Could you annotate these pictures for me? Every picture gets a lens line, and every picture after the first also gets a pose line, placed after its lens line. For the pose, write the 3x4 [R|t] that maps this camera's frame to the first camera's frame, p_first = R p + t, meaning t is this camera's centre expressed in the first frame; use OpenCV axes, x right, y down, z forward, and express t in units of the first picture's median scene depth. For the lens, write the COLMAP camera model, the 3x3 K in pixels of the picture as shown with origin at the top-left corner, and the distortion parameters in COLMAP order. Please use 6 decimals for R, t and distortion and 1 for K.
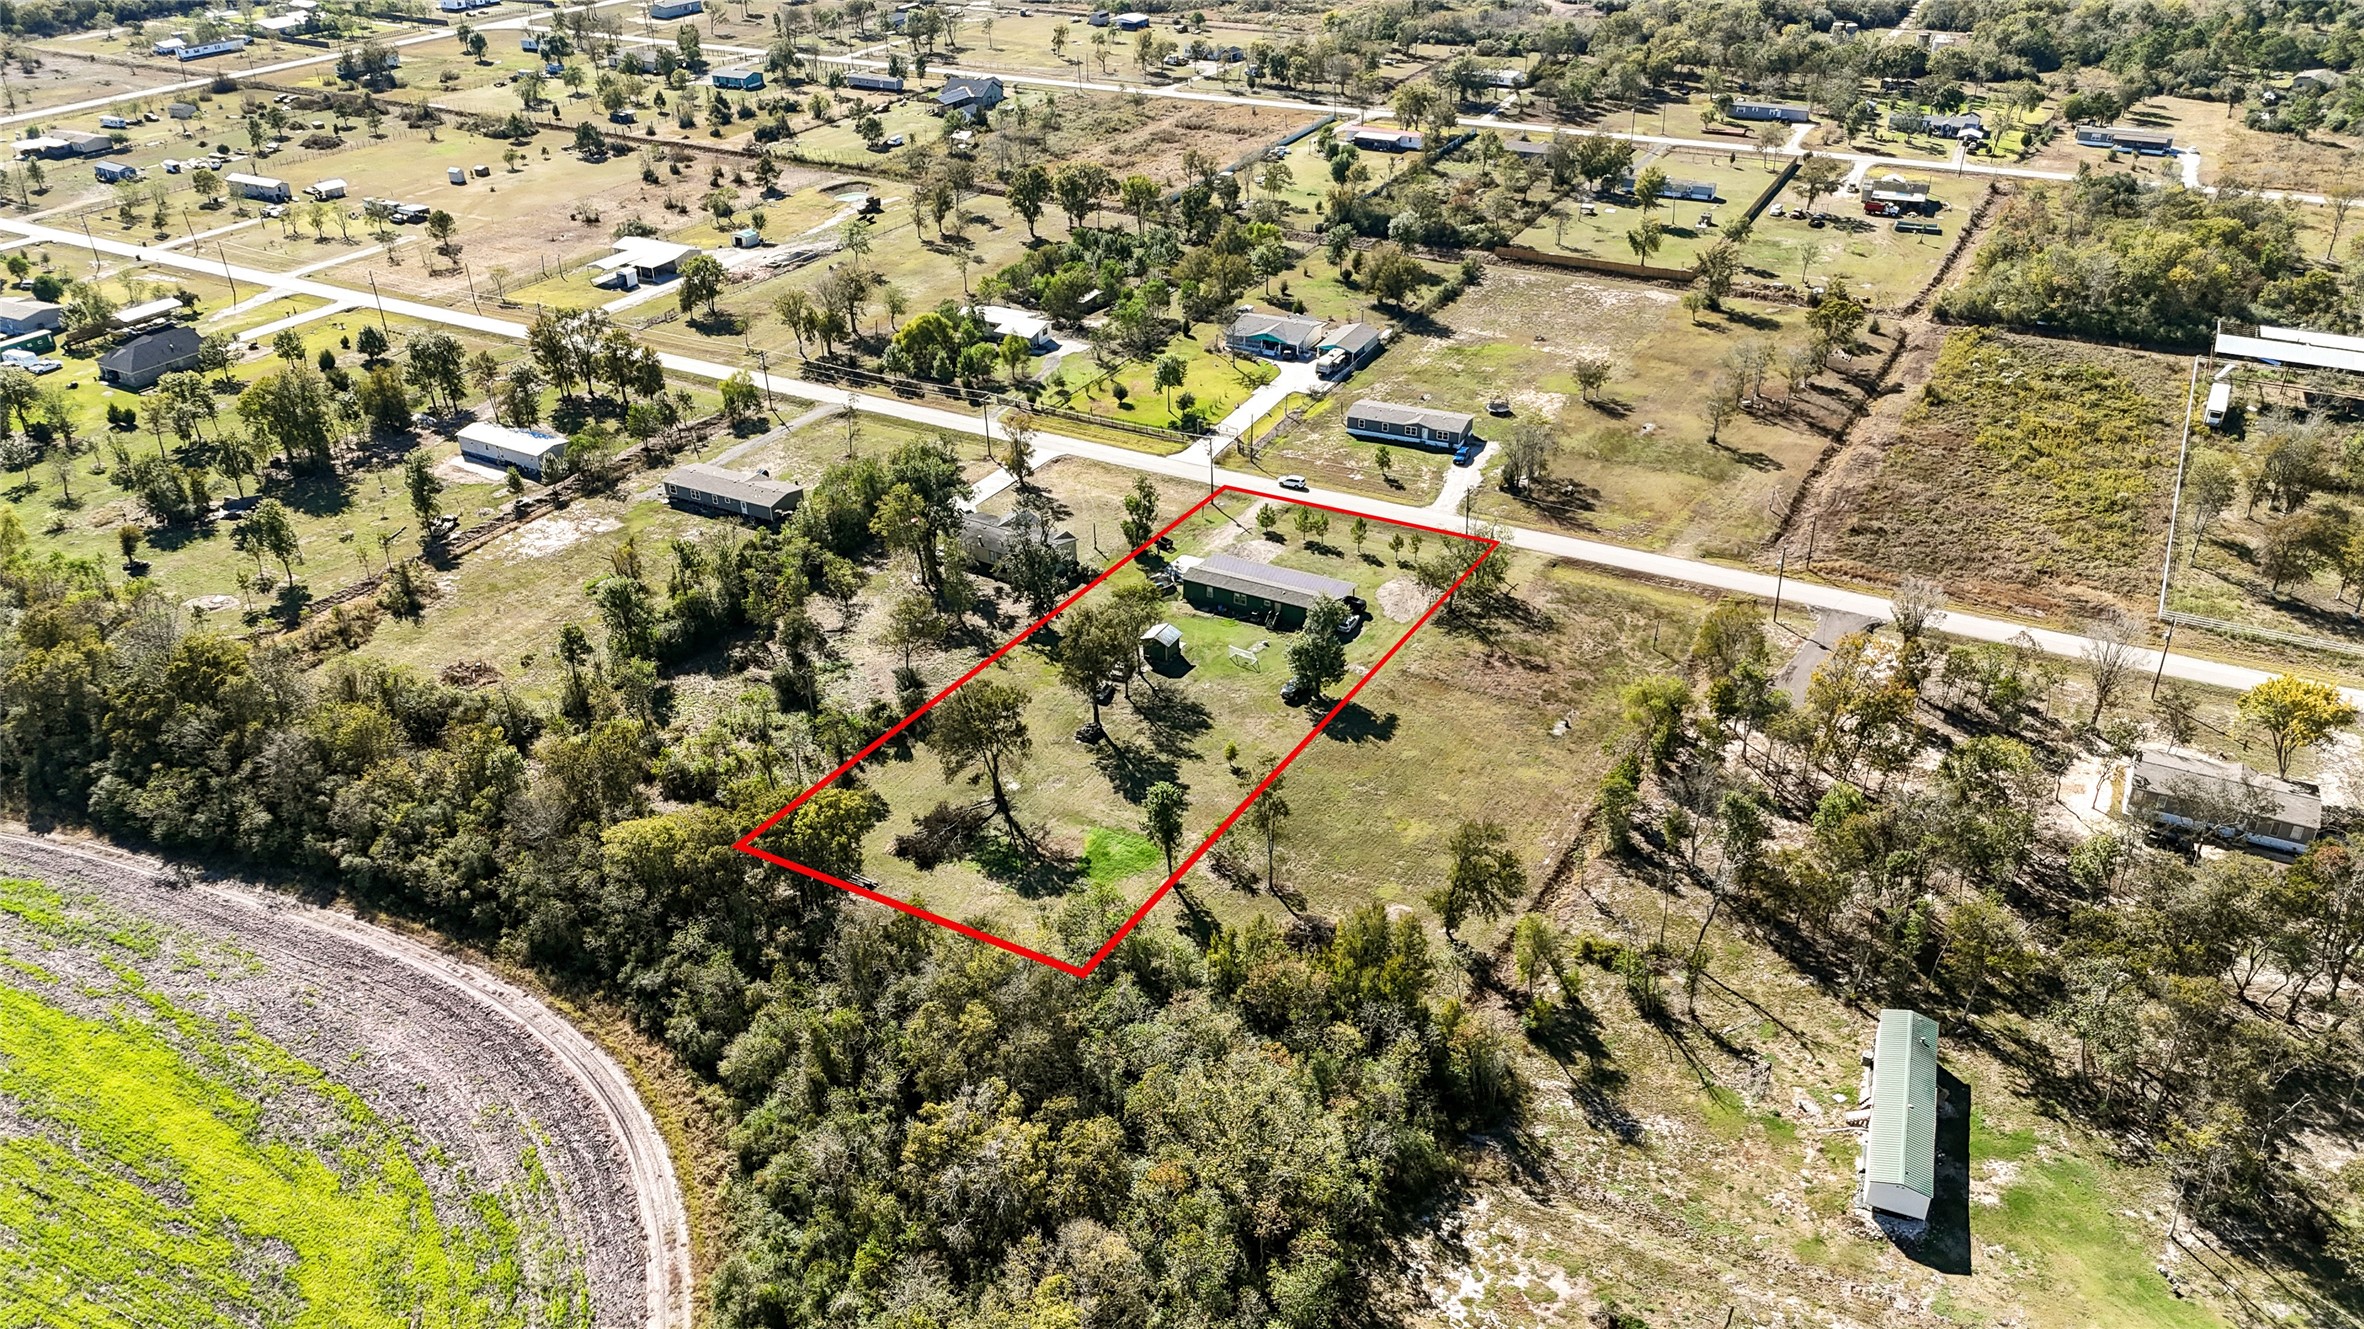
lens RADIAL K [[1735.4, 0, 1182.0], [0, 1735.4, 664.5], [0, 0, 1]] dist [0.068751, -0.057812]
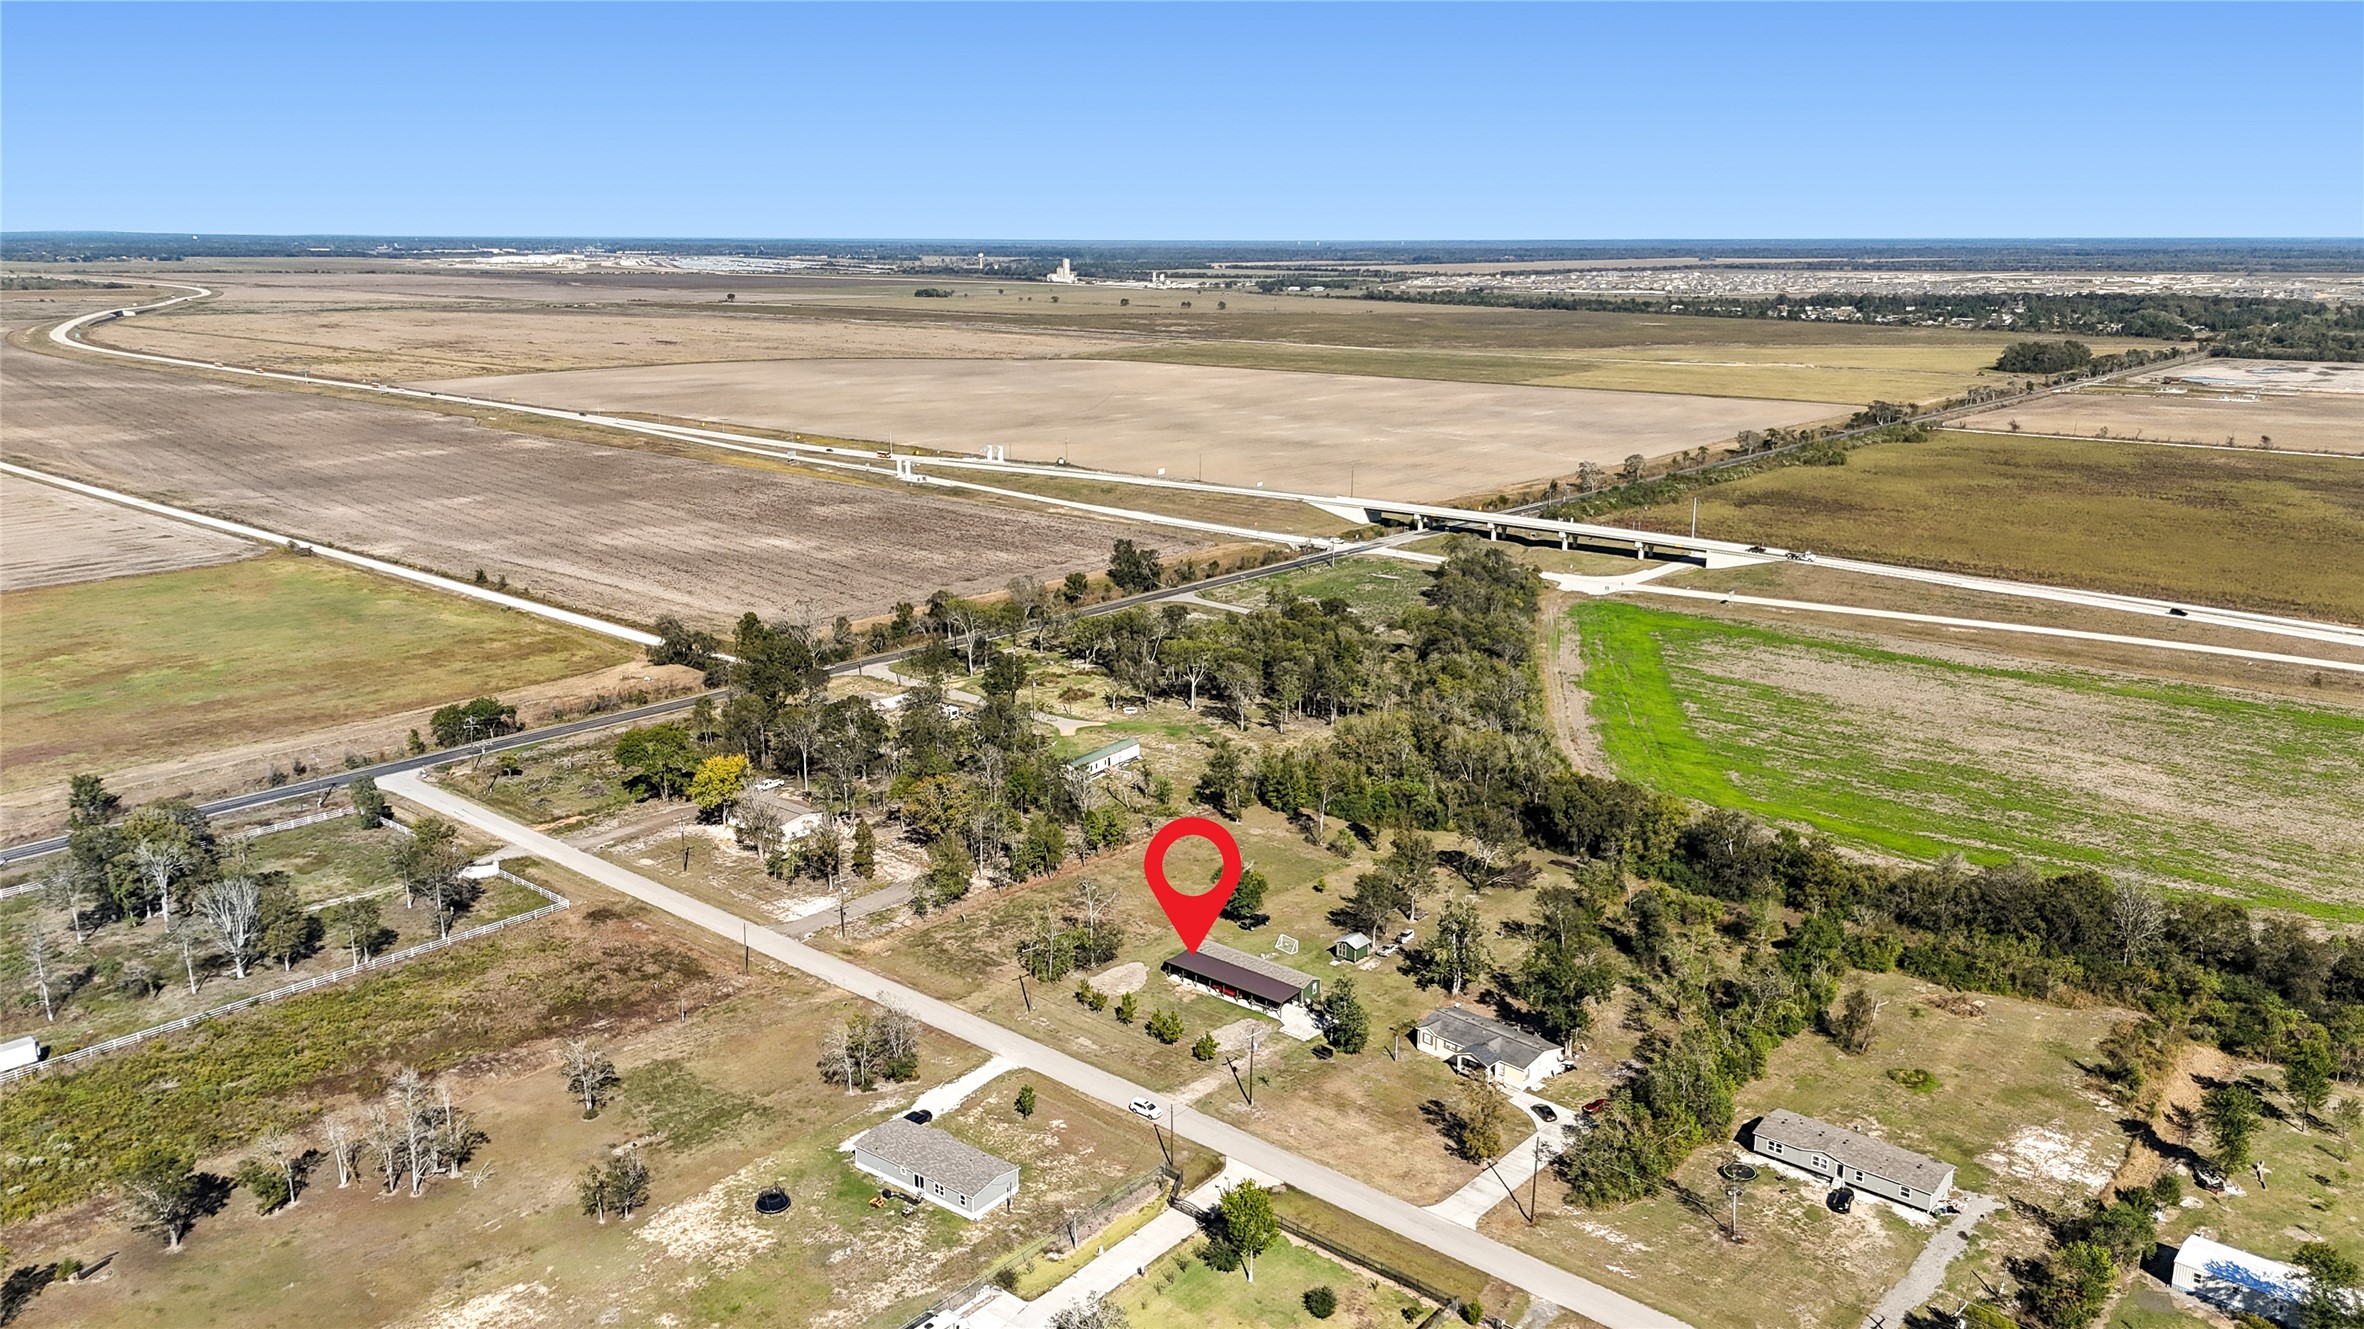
lens RADIAL K [[1715.8, 0, 1182.0], [0, 1715.8, 664.5], [0, 0, 1]] dist [0.162969, -0.277434]
pose [[-0.975963, -0.042089, 0.213835, -0.112390], [0.116175, 0.729673, 0.673855, -0.756739], [-0.184392, 0.682499, -0.707244, 1.339182]]
